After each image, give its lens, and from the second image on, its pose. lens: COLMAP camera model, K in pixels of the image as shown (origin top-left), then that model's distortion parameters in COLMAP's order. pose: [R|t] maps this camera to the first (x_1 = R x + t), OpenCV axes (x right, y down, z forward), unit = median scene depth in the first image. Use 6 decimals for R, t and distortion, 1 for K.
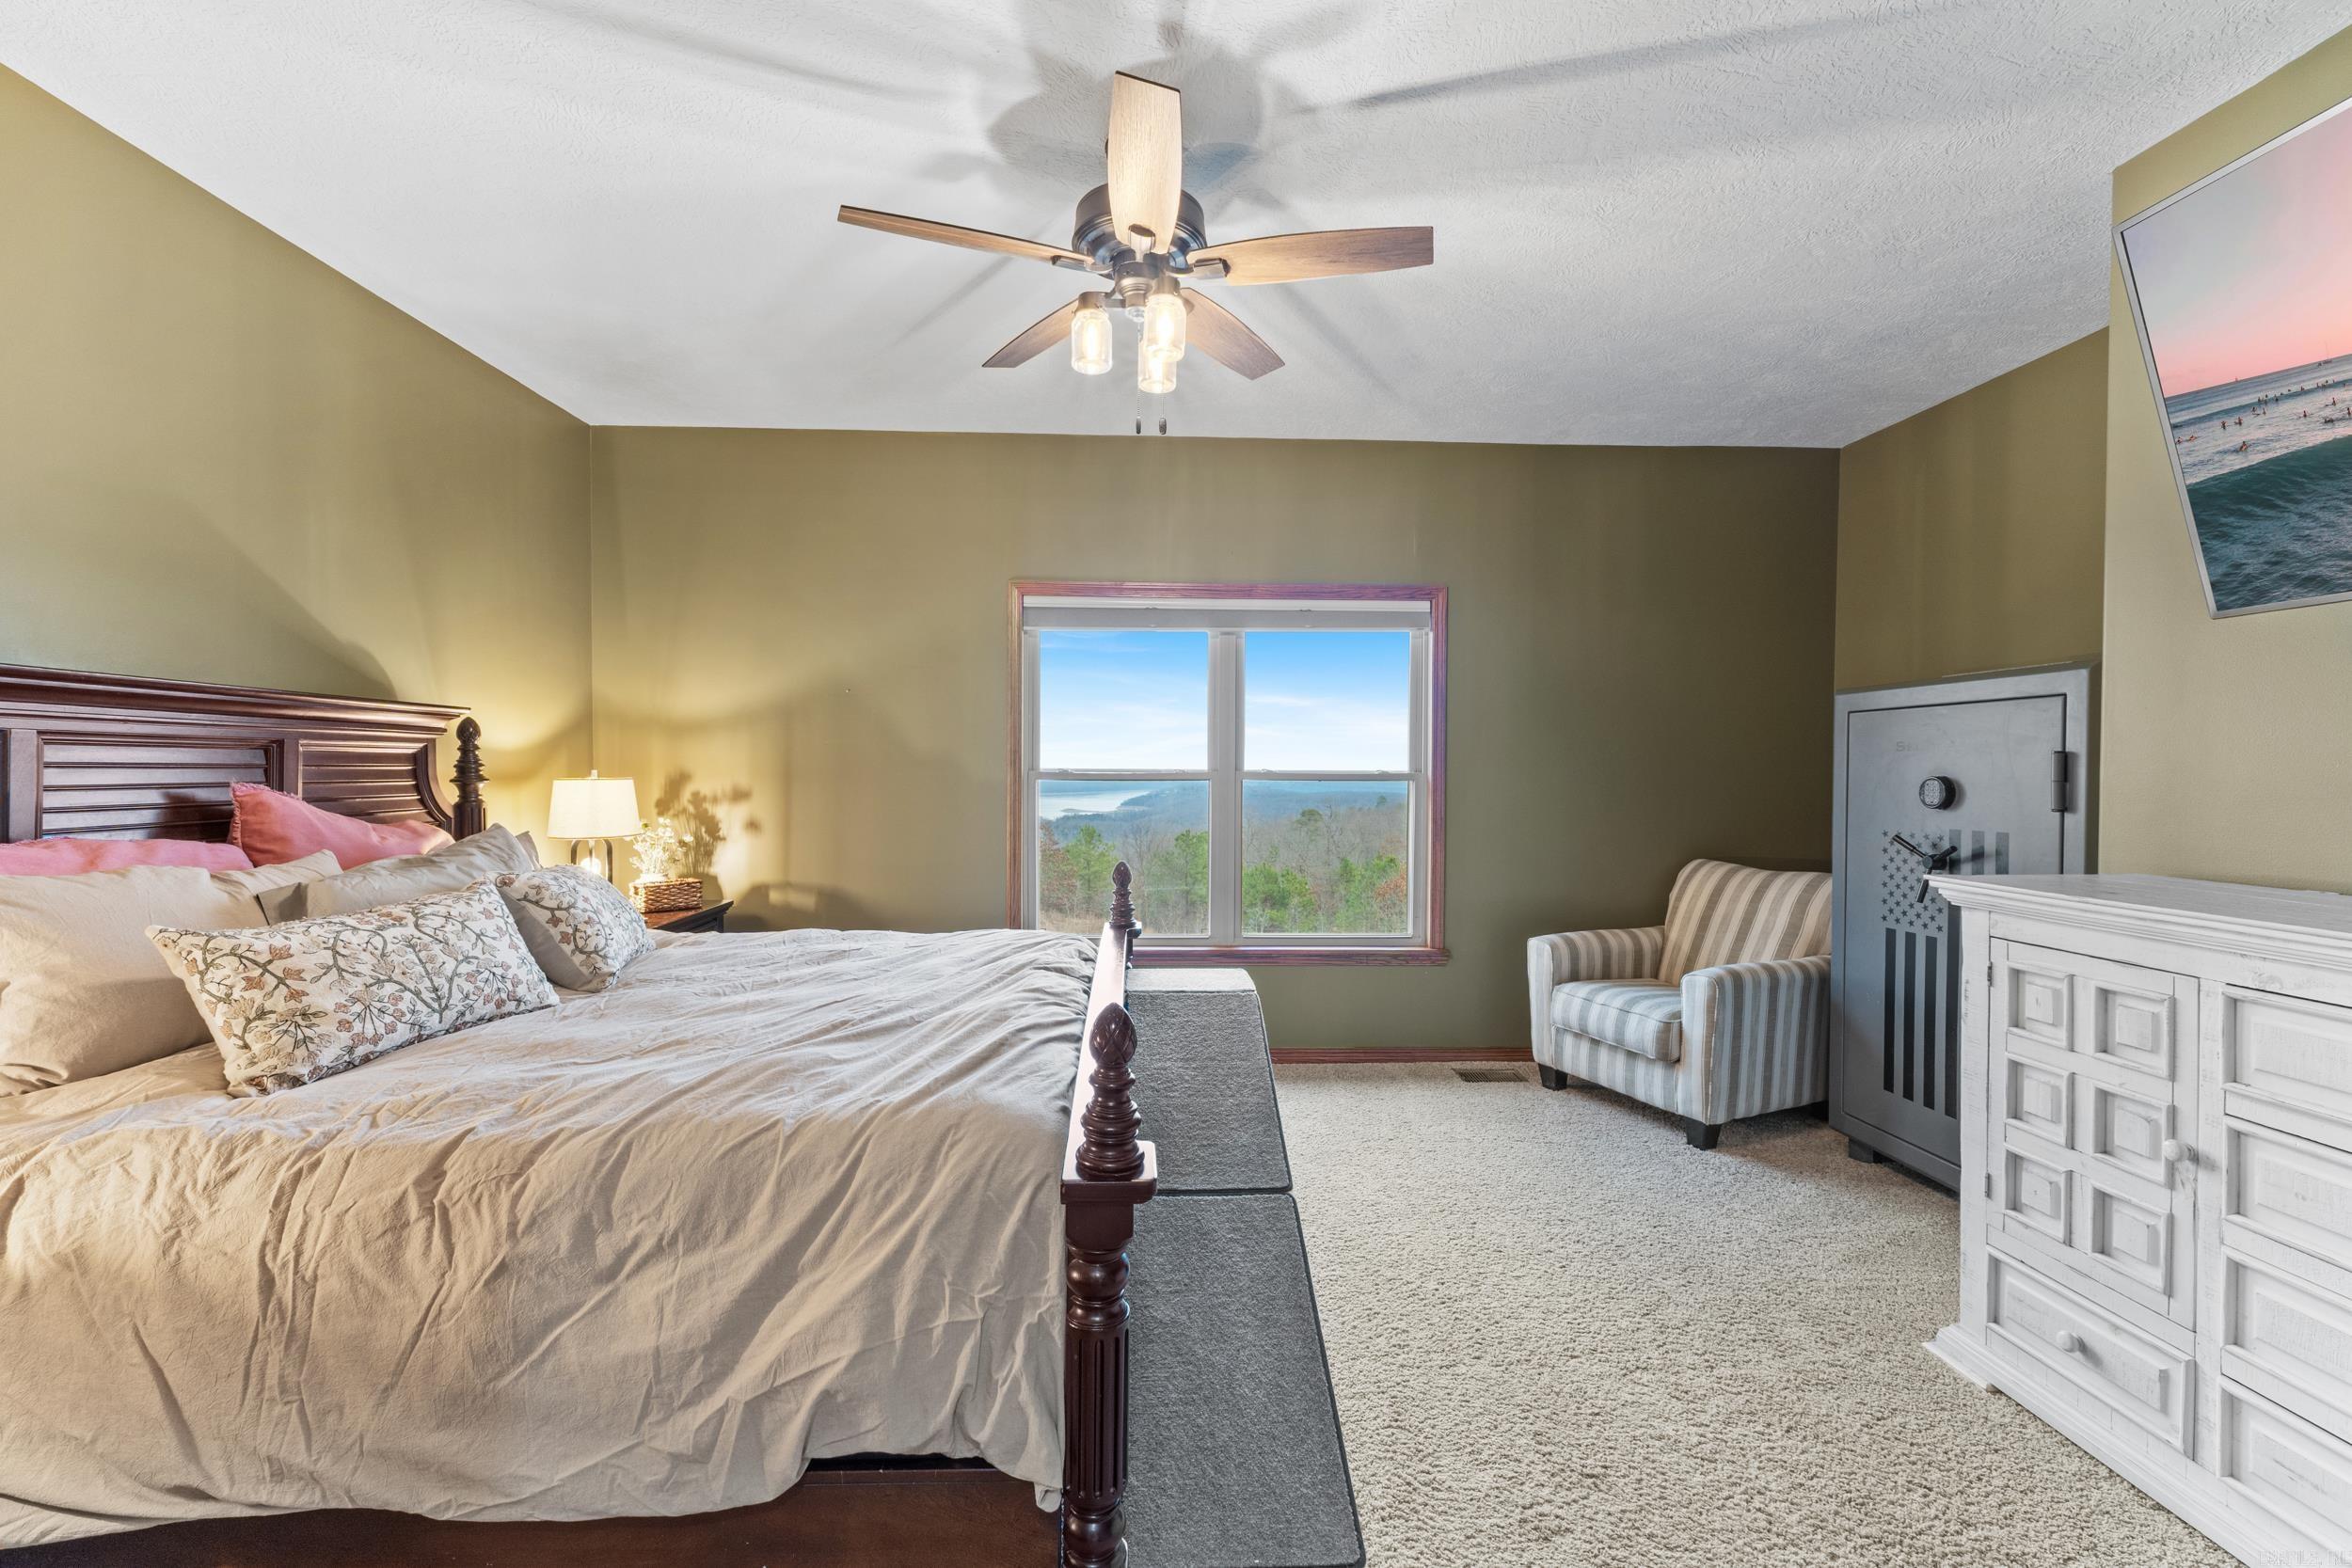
lens RADIAL K [[1002.8, 0, 1168.2], [0, 1002.8, 782.4], [0, 0, 1]] dist [0.002199, 0.001626]
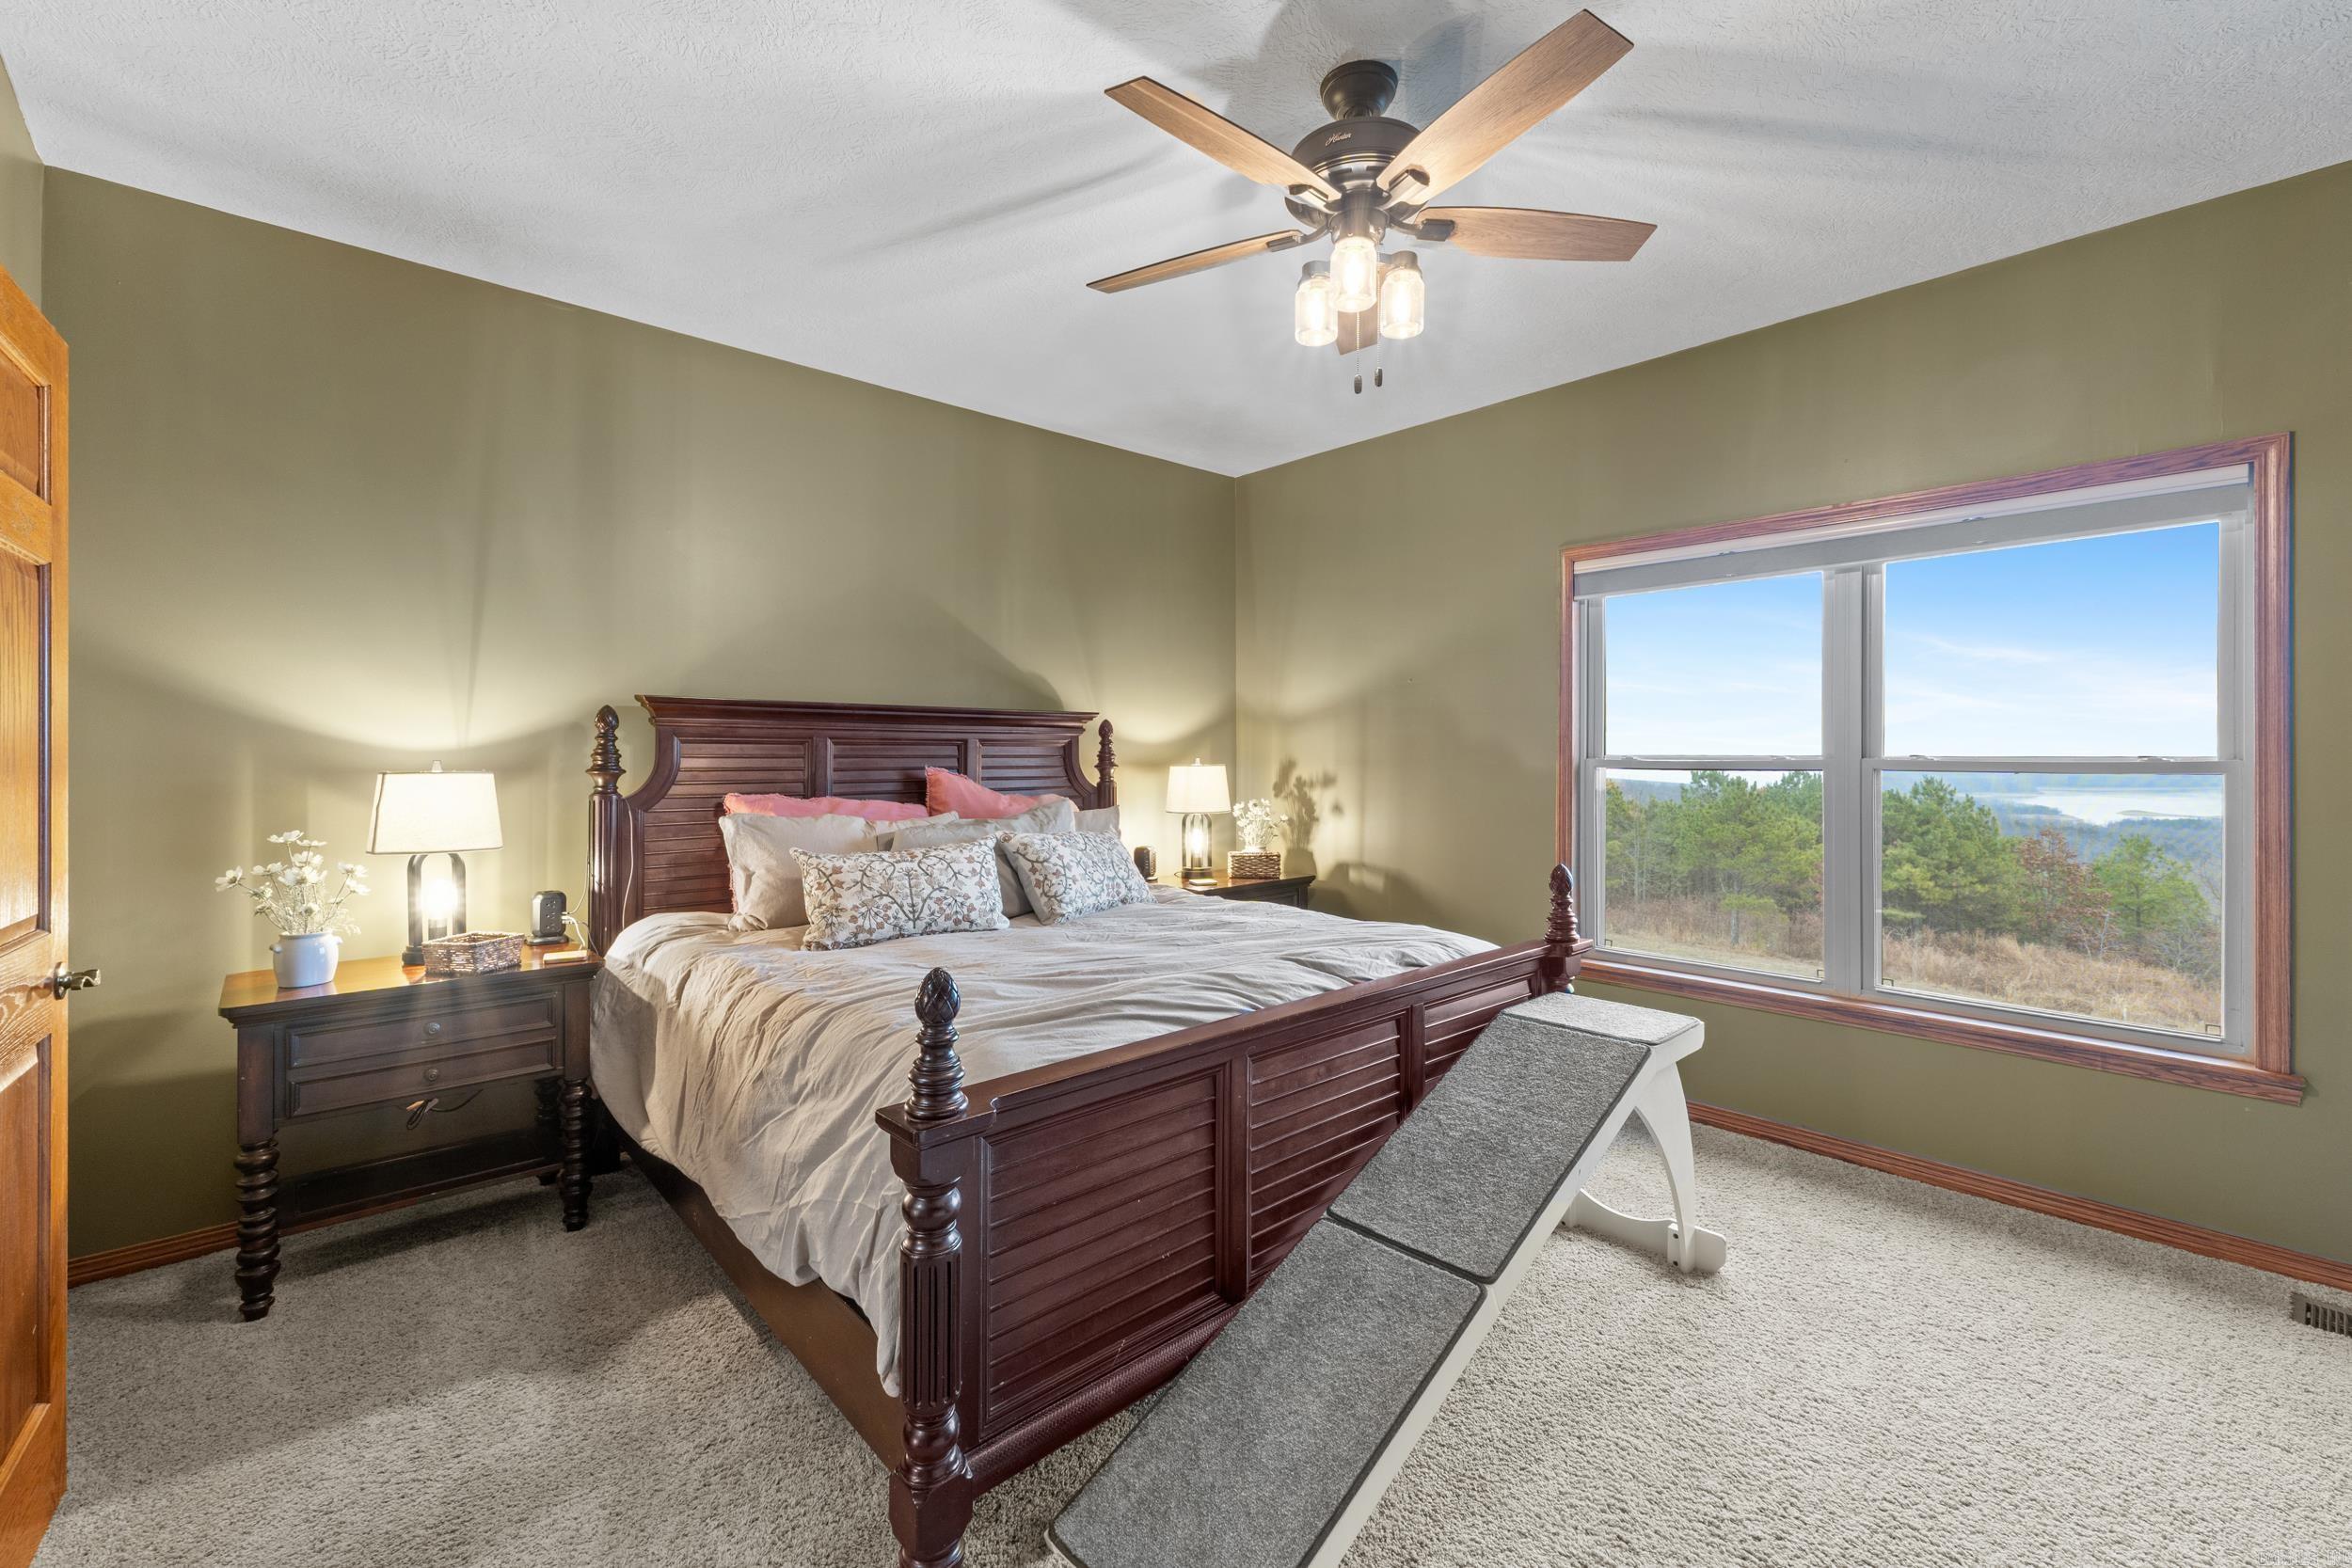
lens RADIAL K [[1002.8, 0, 1165.0], [0, 1002.8, 752.0], [0, 0, 1]] dist [0.002199, 0.001626]
pose [[0.639807, -0.006293, -0.768510, 0.537460], [-0.007237, 0.999873, -0.014212, -0.003203], [0.768501, 0.014655, 0.639680, 0.266280]]
